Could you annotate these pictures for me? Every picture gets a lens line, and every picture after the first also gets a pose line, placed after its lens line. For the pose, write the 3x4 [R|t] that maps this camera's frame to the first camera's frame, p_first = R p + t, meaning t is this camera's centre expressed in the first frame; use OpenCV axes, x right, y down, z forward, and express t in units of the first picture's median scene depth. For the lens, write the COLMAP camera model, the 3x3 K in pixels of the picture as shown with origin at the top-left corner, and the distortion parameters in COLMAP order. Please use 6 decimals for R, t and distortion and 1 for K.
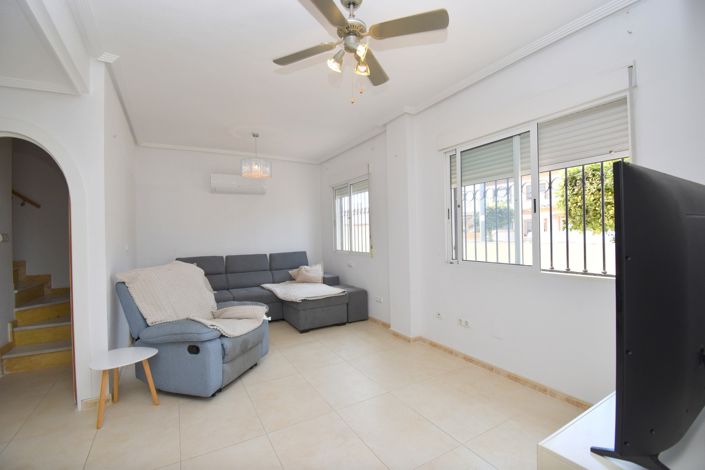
lens RADIAL K [[309.9, 0, 354.4], [0, 309.9, 235.0], [0, 0, 1]] dist [0.022107, -0.026607]
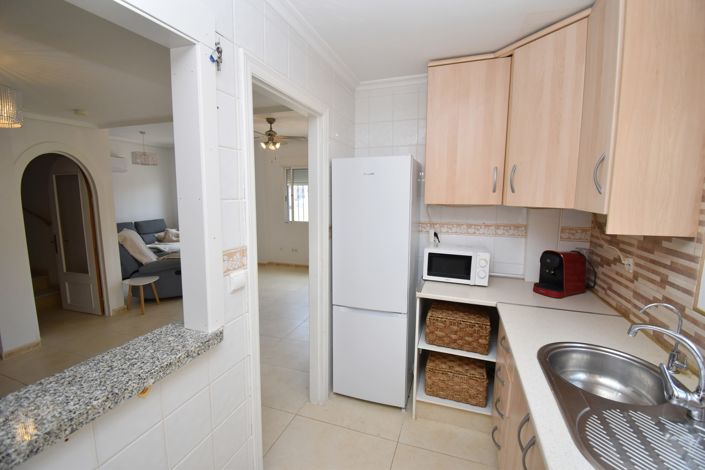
lens RADIAL K [[309.9, 0, 354.4], [0, 309.9, 235.0], [0, 0, 1]] dist [0.022107, -0.026607]
pose [[0.760822, -0.064881, 0.645709, -0.594310], [-0.018603, 0.992400, 0.121637, -0.076124], [-0.648694, -0.104556, 0.753833, -0.732036]]
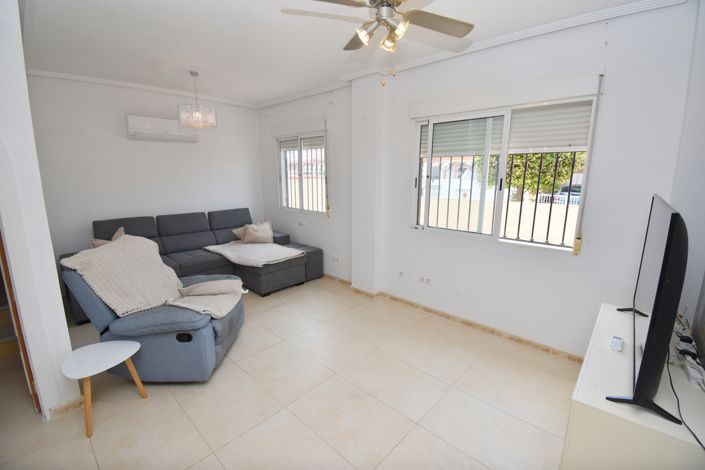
lens RADIAL K [[309.9, 0, 354.4], [0, 309.9, 235.0], [0, 0, 1]] dist [0.022107, -0.026607]
pose [[0.956514, -0.032224, 0.289901, -0.188978], [-0.023697, 0.982008, 0.187345, -0.075633], [-0.290722, -0.186068, 0.938541, 0.026622]]
